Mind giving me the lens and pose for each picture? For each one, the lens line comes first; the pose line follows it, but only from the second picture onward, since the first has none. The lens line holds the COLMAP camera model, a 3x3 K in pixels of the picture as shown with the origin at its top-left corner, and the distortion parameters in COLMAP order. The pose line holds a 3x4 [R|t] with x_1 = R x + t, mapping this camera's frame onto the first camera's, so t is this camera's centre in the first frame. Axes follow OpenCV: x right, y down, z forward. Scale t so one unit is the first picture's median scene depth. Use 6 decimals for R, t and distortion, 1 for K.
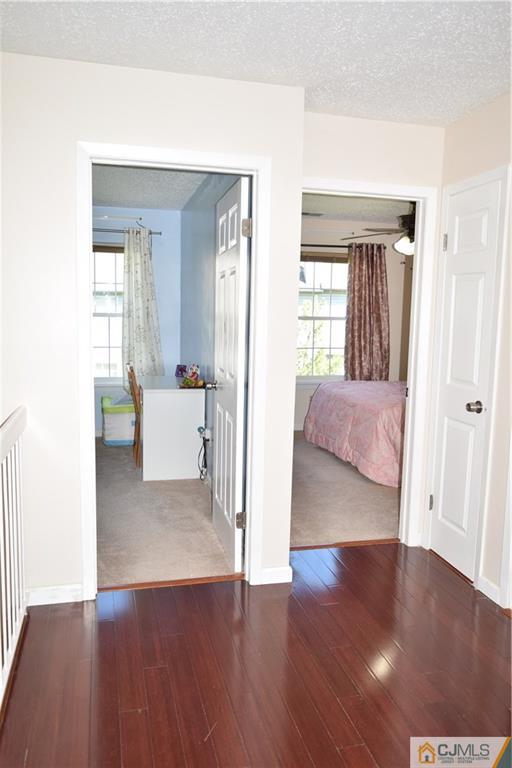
lens RADIAL K [[594.7, 0, 256.0], [0, 594.7, 384.0], [0, 0, 1]] dist [-0.005818, -0.001026]
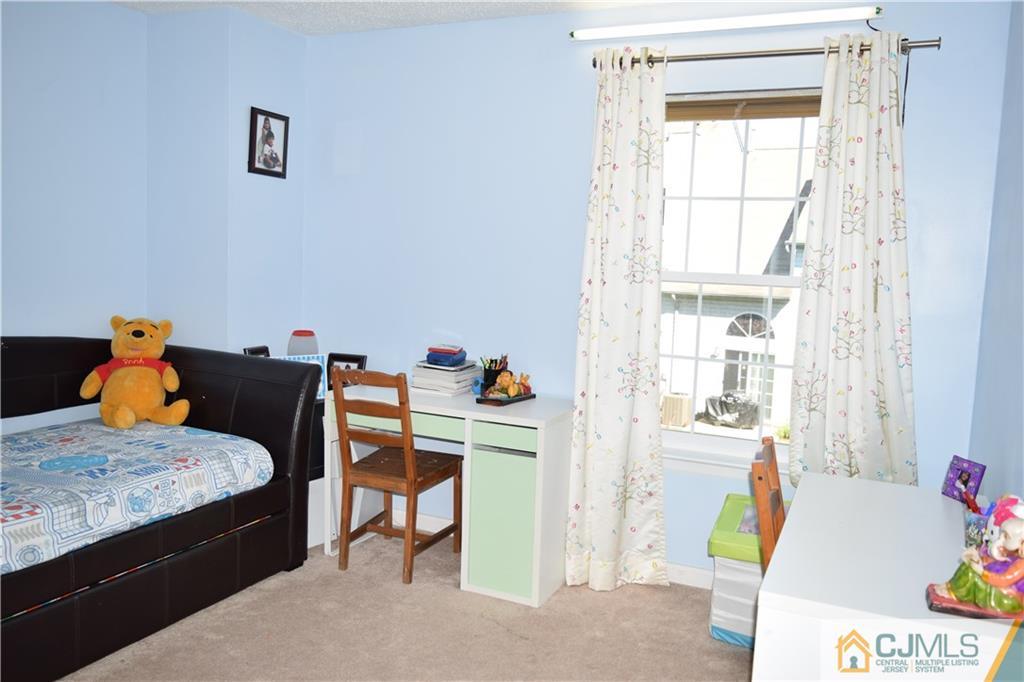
lens RADIAL K [[793.0, 0, 509.9], [0, 793.0, 334.5], [0, 0, 1]] dist [-0.005818, -0.001026]
pose [[0.775440, 0.066593, -0.627900, -0.050514], [-0.094942, 0.995414, -0.011681, -0.055777], [0.624243, 0.068672, 0.778206, 0.462783]]
